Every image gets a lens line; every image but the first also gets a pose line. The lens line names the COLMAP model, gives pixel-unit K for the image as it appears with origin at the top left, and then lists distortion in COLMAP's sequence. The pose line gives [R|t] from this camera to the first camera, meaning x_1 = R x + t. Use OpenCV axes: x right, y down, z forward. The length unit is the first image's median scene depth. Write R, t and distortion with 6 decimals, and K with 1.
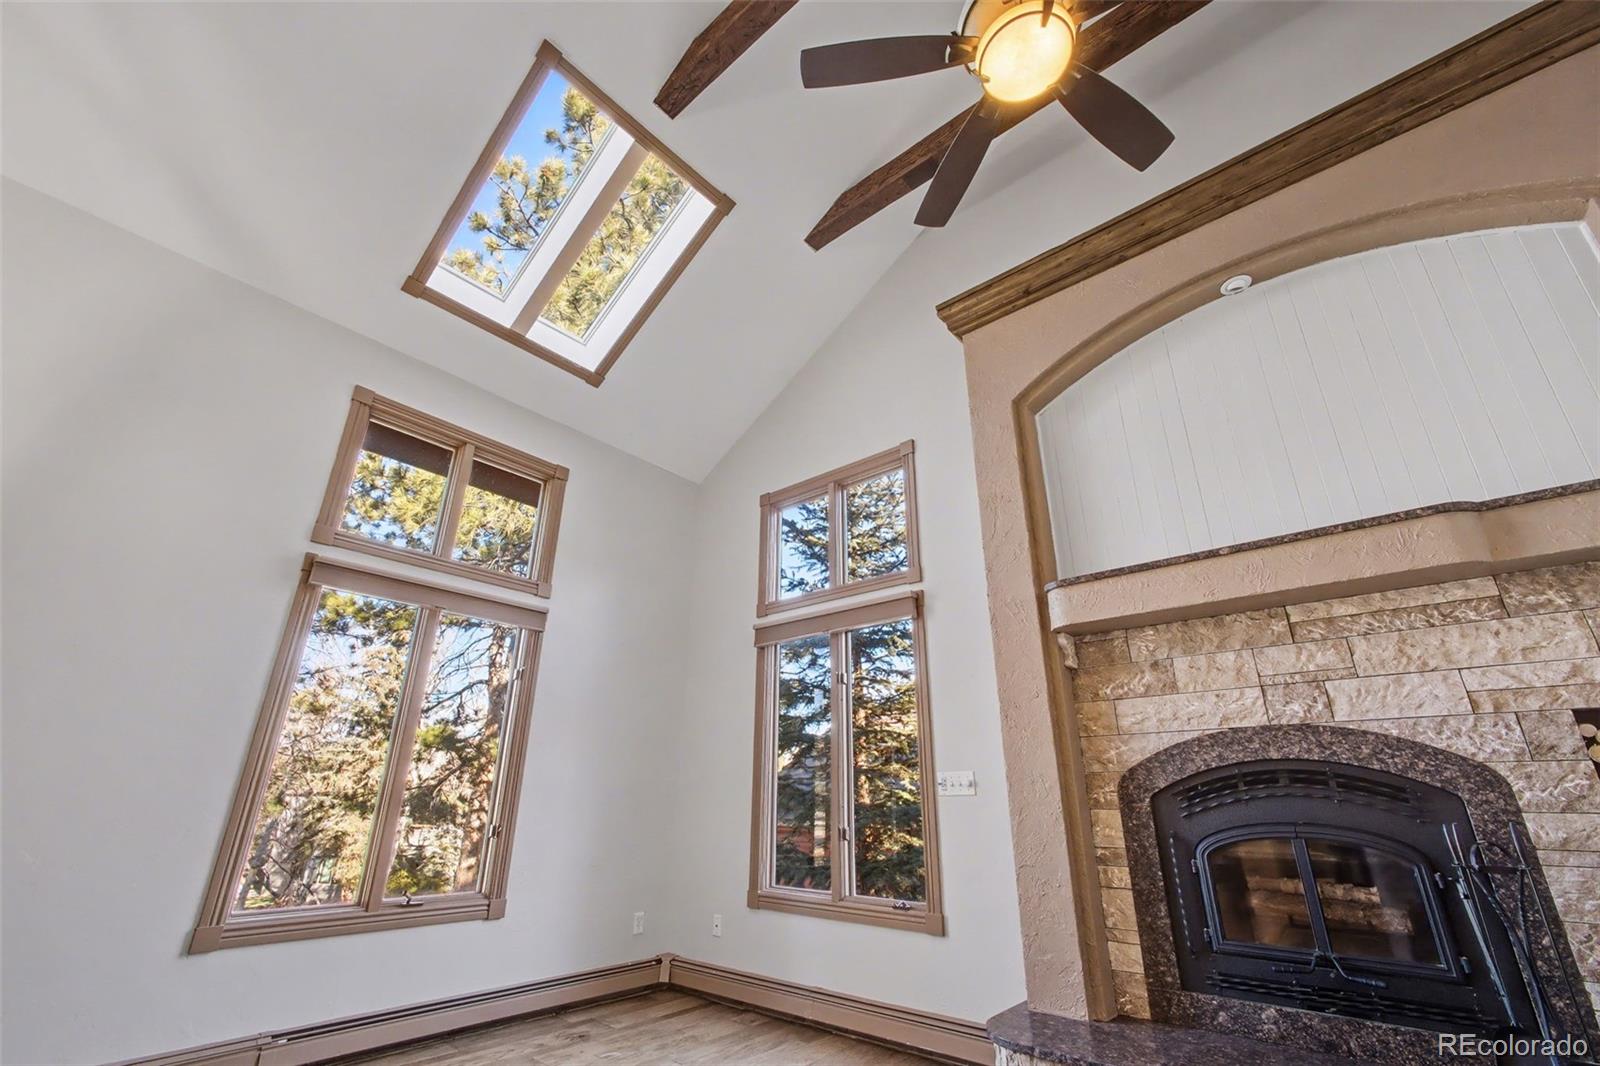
lens RADIAL K [[682.2, 0, 797.1], [0, 682.2, 532.8], [0, 0, 1]] dist [-0.004742, 0.001615]
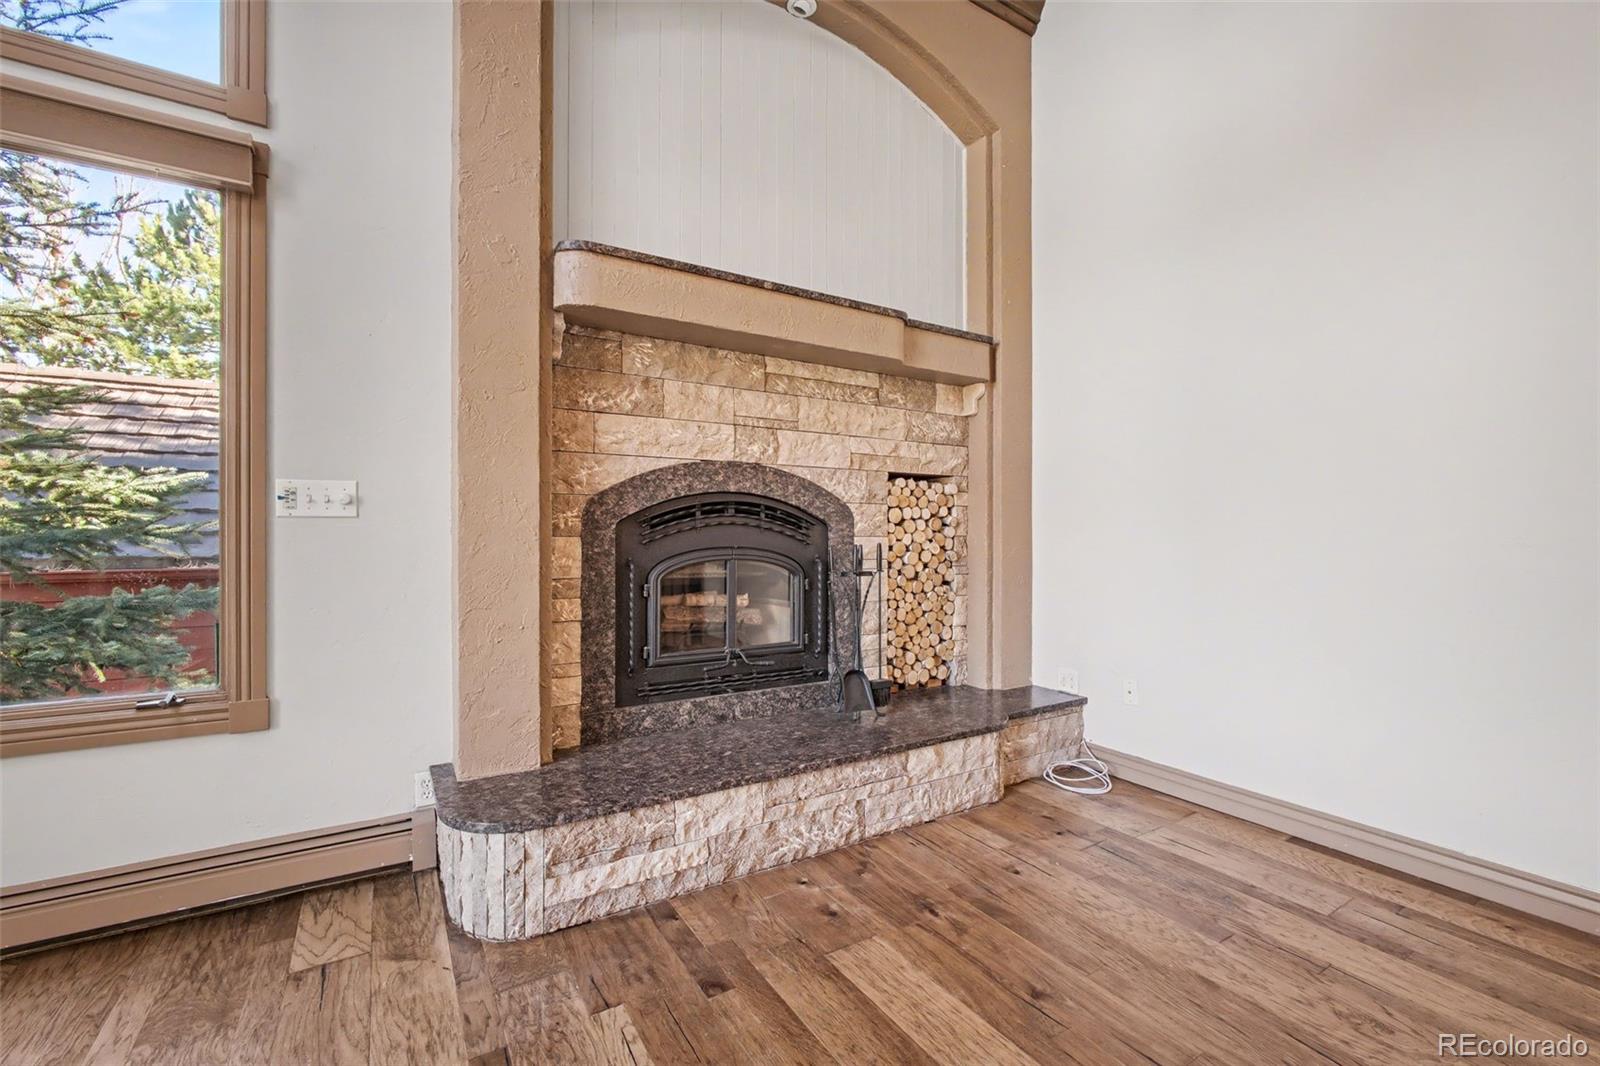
lens RADIAL K [[682.2, 0, 803.0], [0, 682.2, 533.0], [0, 0, 1]] dist [-0.004742, 0.001615]
pose [[0.297710, -0.005475, 0.954641, -0.270039], [-0.356139, 0.927157, 0.116382, 0.217197], [-0.885739, -0.374633, 0.274074, 0.556162]]
